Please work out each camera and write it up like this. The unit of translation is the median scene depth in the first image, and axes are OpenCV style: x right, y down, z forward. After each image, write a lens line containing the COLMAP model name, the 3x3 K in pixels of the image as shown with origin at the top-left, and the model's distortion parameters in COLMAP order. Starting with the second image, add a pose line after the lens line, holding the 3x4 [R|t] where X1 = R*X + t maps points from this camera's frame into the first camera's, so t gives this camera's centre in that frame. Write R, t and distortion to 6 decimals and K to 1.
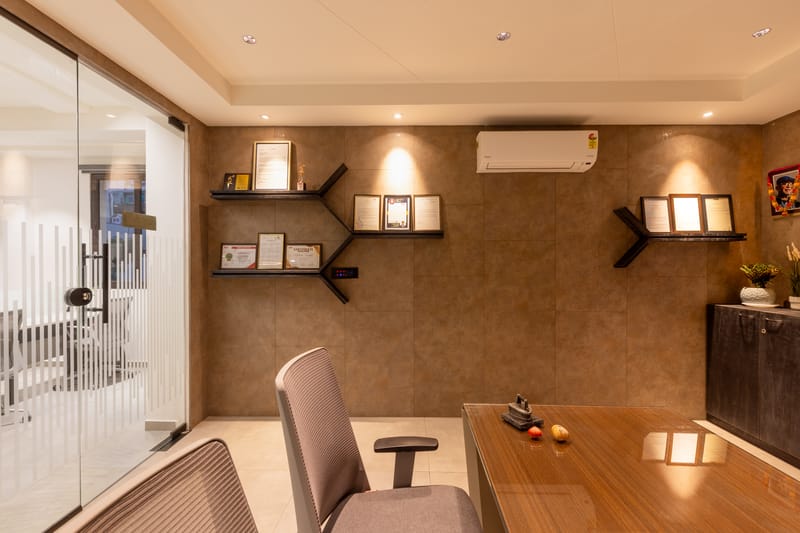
lens RADIAL K [[358.8, 0, 400.0], [0, 358.8, 266.5], [0, 0, 1]] dist [0.001701, 0.000531]
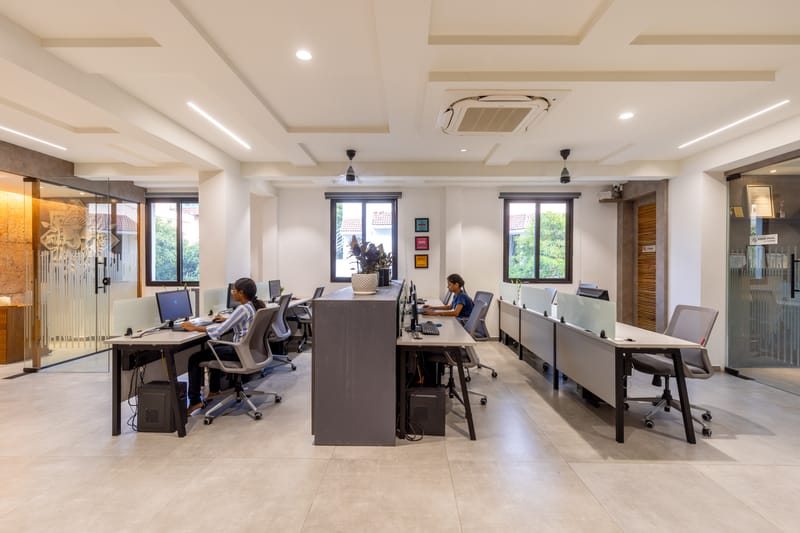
lens RADIAL K [[358.8, 0, 400.0], [0, 358.8, 266.5], [0, 0, 1]] dist [0.001701, 0.000531]
pose [[0.999972, 0.001507, 0.007275, -2.045000], [-0.001467, 0.999984, -0.005432, 0.008712], [-0.007283, 0.005421, 0.999959, -0.562861]]
